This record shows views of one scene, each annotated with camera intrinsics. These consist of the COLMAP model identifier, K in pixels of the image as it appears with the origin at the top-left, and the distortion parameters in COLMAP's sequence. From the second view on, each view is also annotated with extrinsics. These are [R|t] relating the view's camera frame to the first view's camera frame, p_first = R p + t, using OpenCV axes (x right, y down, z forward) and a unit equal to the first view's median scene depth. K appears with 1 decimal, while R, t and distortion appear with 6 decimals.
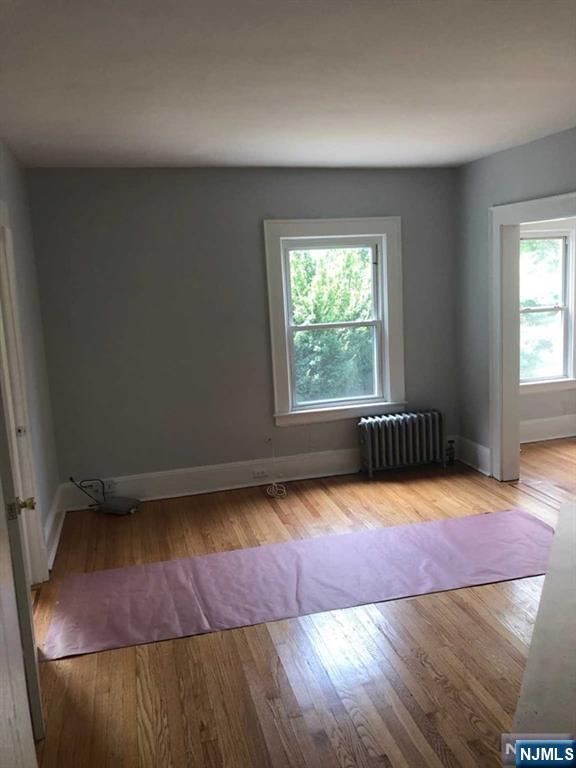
lens RADIAL K [[638.3, 0, 289.1], [0, 638.3, 382.7], [0, 0, 1]] dist [0.040845, -0.056071]
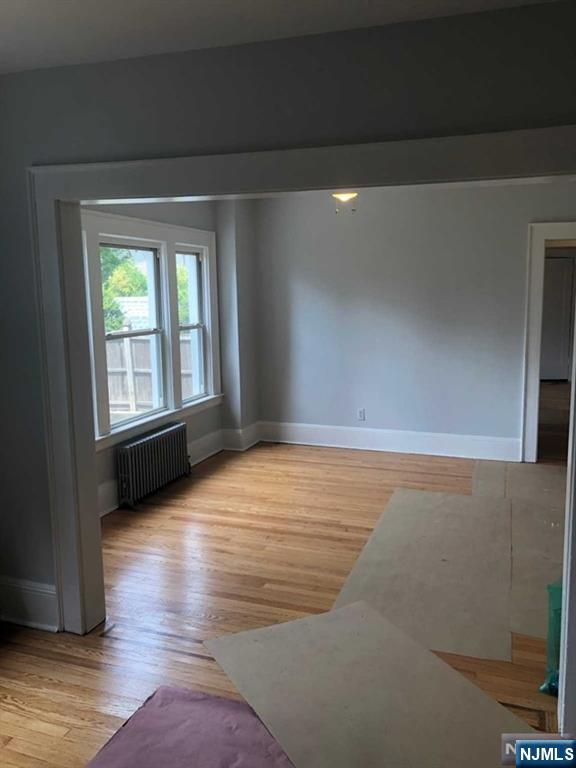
lens RADIAL K [[638.3, 0, 289.5], [0, 638.3, 366.6], [0, 0, 1]] dist [0.040845, -0.056071]
pose [[0.564210, -0.061726, 0.823321, -0.032668], [0.115940, 0.993244, -0.004986, -0.065354], [-0.817451, 0.098269, 0.567554, 0.486036]]
